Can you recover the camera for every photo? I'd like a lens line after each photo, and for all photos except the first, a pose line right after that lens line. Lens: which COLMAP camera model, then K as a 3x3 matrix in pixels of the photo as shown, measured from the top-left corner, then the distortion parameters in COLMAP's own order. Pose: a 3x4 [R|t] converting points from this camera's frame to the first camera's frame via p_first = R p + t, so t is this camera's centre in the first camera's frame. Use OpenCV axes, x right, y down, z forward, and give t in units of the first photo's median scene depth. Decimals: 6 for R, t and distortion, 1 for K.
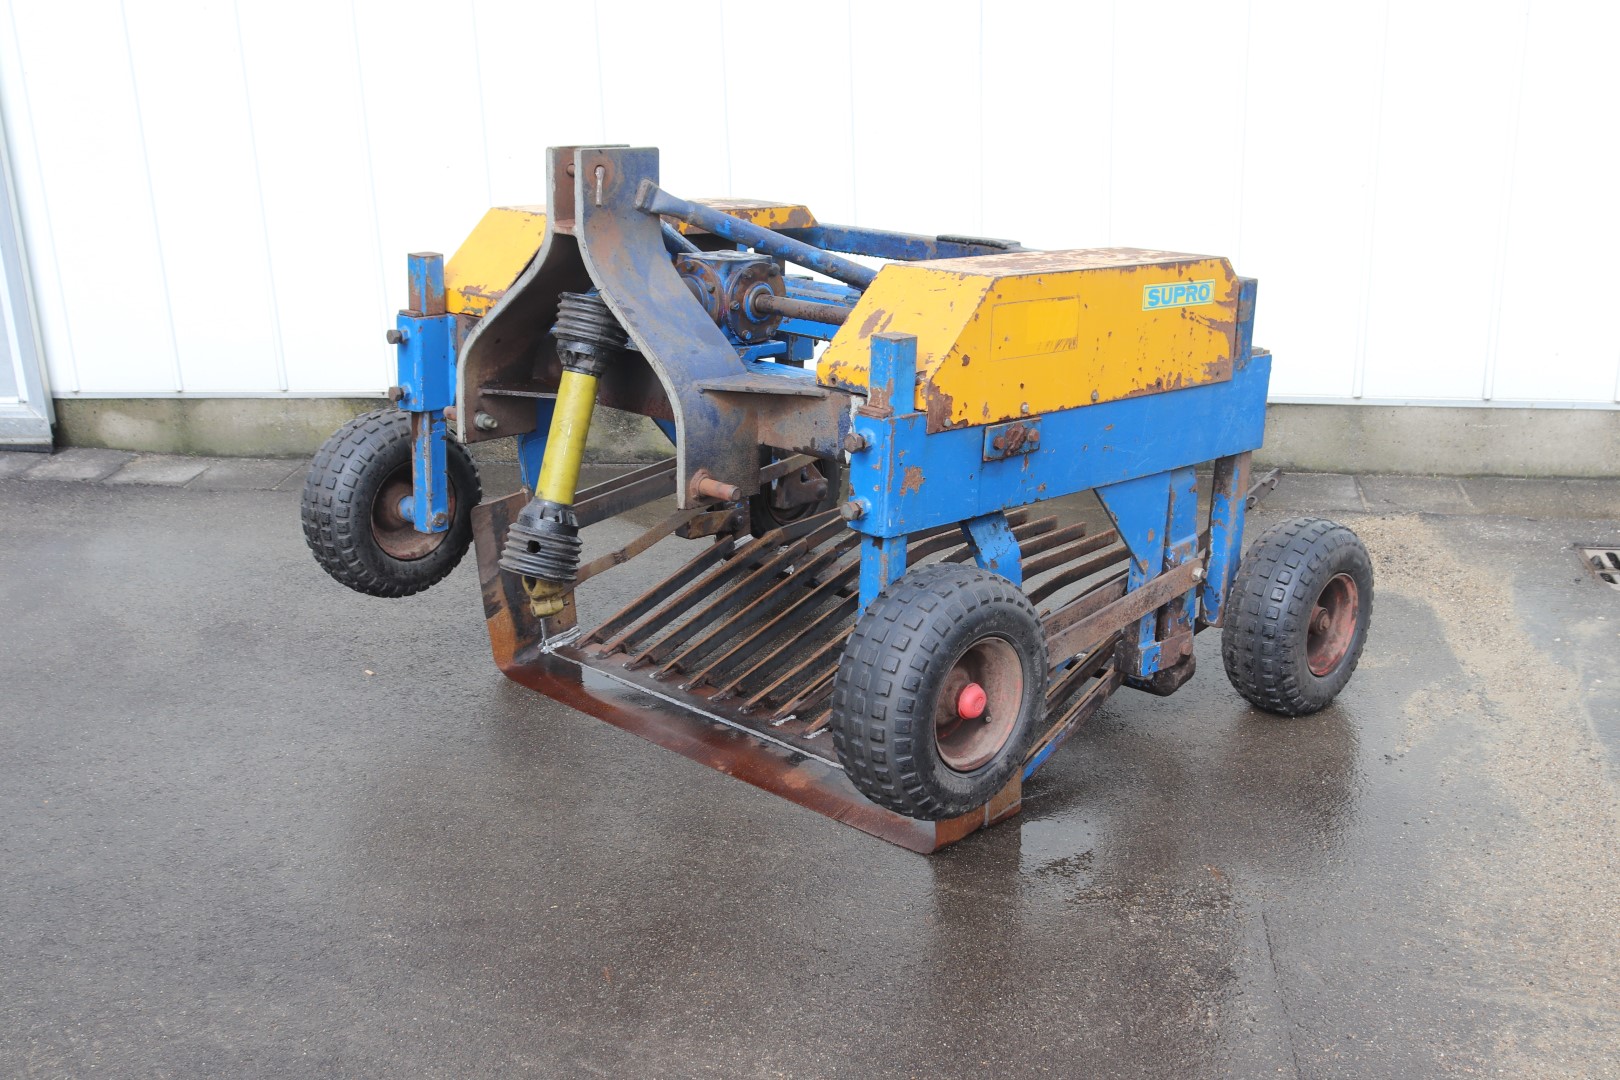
lens RADIAL K [[1807.4, 0, 808.7], [0, 1807.4, 603.6], [0, 0, 1]] dist [-0.091047, 0.000000]
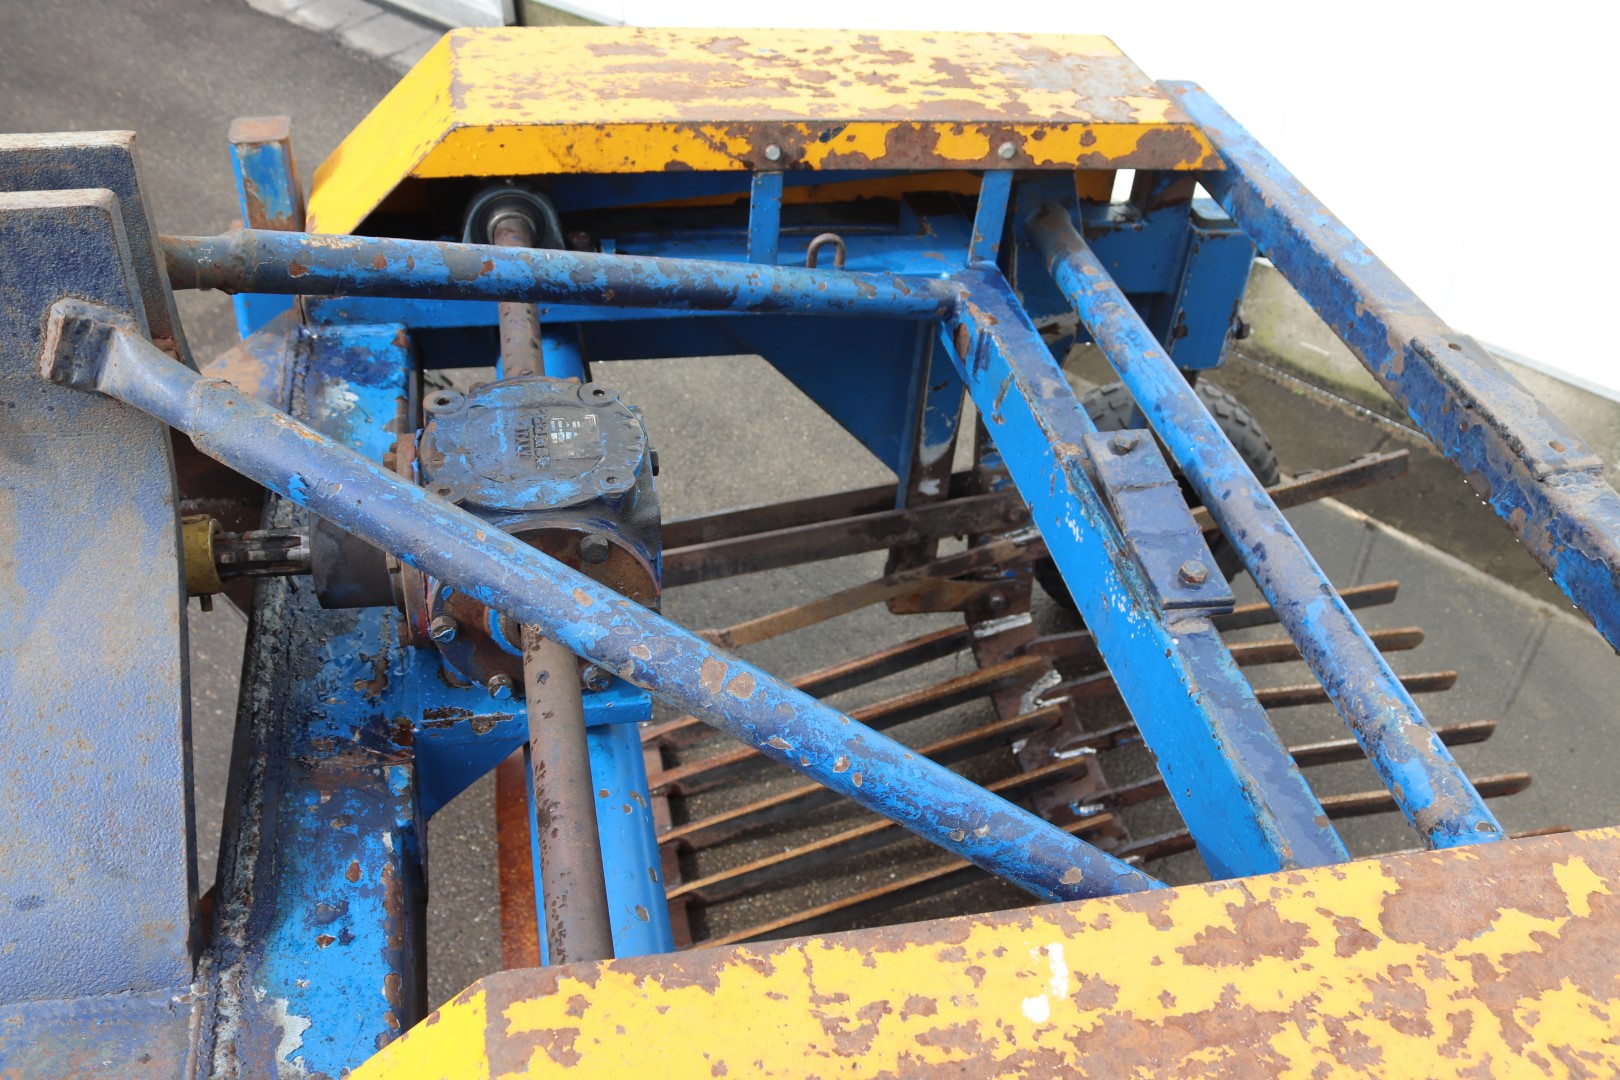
lens RADIAL K [[1428.4, 0, 803.1], [0, 1428.4, 554.5], [0, 0, 1]] dist [-0.144743, 0.106589]
pose [[0.824884, 0.381735, -0.416947, 0.119568], [-0.211280, 0.892301, 0.398949, -0.289975], [0.524335, -0.240994, 0.816697, 0.782192]]
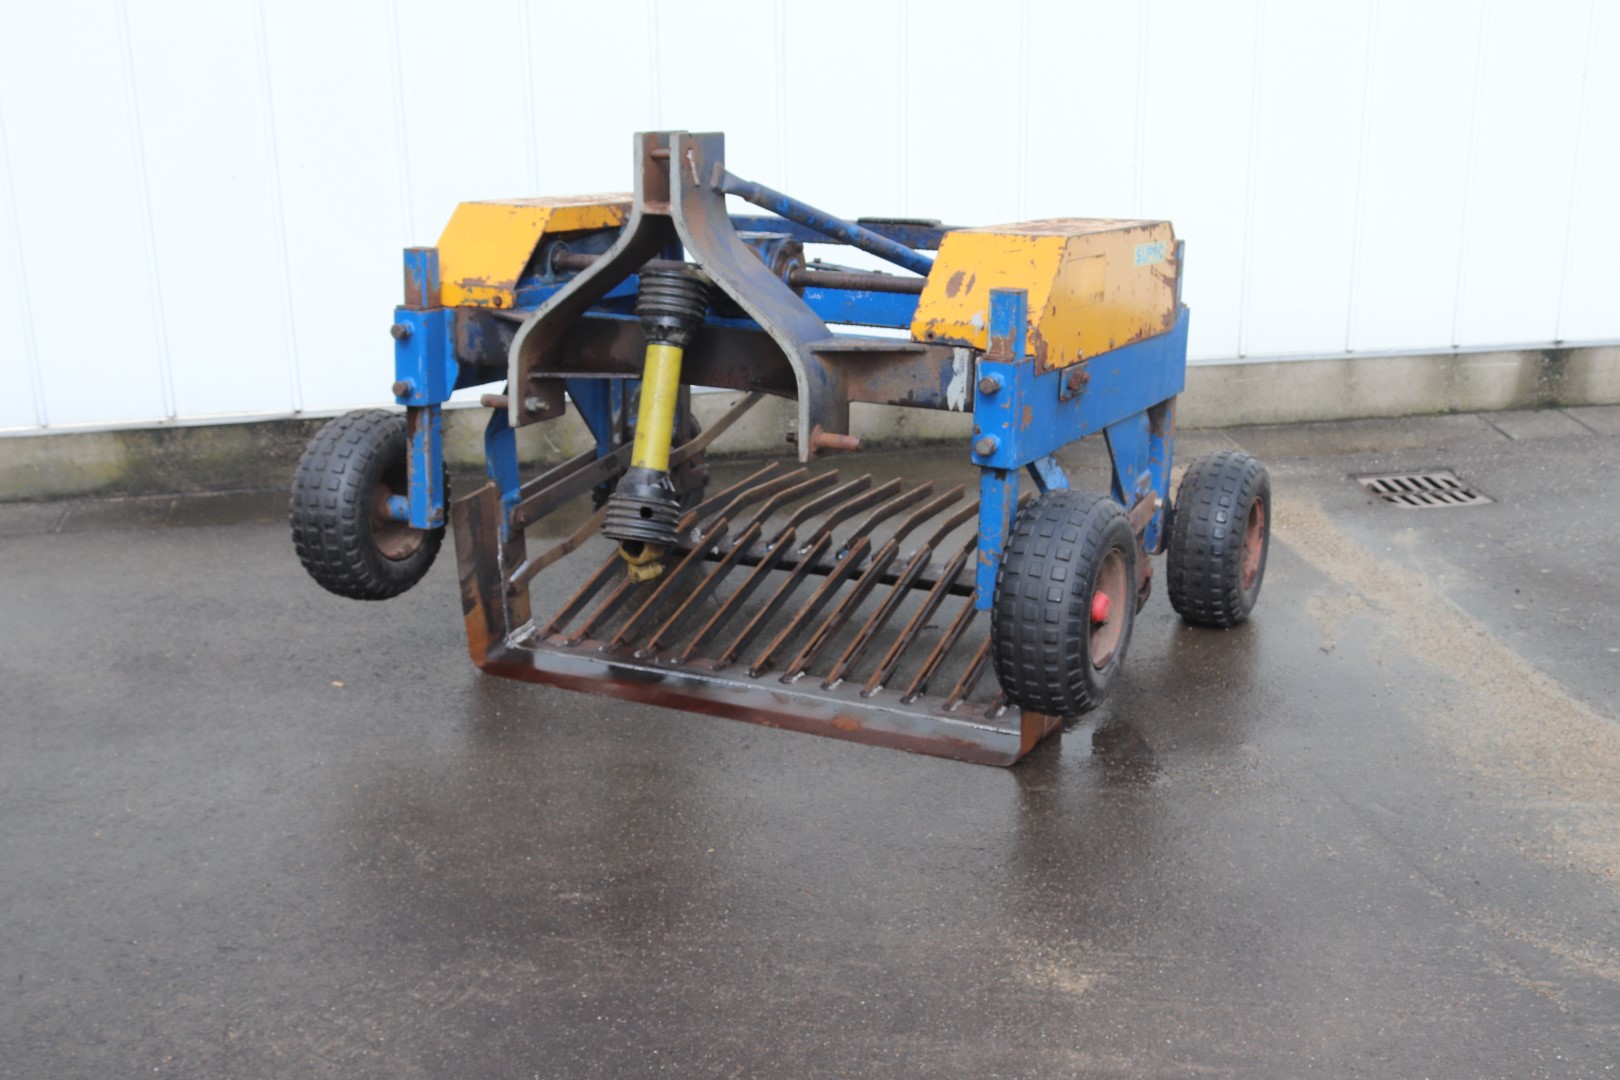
lens RADIAL K [[1959.8, 0, 807.1], [0, 1959.8, 607.7], [0, 0, 1]] dist [-0.088614, 0.000000]
pose [[0.949346, -0.092307, 0.300370, -0.374721], [0.100813, 0.994822, -0.012910, 0.043074], [-0.297623, 0.042537, 0.953735, -0.098461]]
